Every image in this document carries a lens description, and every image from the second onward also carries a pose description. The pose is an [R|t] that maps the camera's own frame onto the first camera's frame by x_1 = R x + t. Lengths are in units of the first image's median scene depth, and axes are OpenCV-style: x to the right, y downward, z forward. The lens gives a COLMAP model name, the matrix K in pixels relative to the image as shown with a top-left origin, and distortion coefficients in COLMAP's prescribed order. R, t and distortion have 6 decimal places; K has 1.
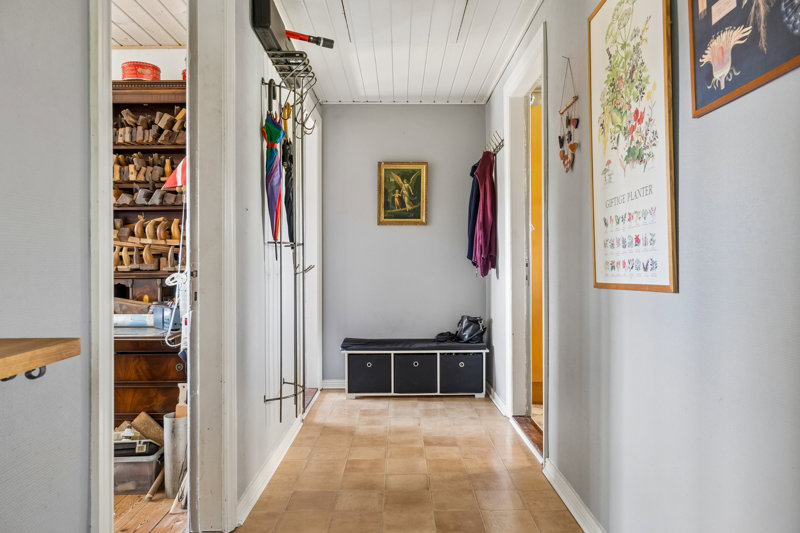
lens RADIAL K [[575.8, 0, 399.7], [0, 575.8, 266.0], [0, 0, 1]] dist [0.000671, 0.000087]
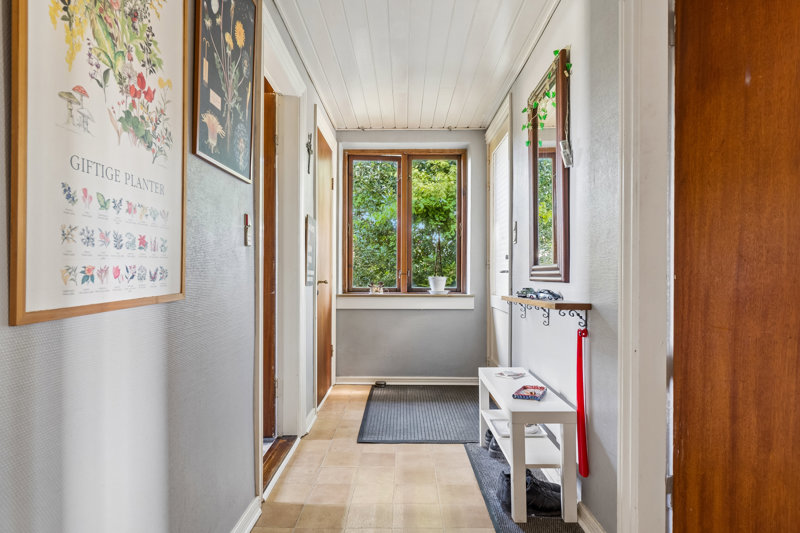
lens RADIAL K [[490.1, 0, 399.7], [0, 490.1, 268.0], [0, 0, 1]] dist [0.006566, -0.000199]
pose [[-0.998749, -0.029719, -0.040227, 0.085050], [-0.029441, 0.999539, -0.007468, -0.014940], [0.040431, -0.006275, -0.999163, 1.682962]]
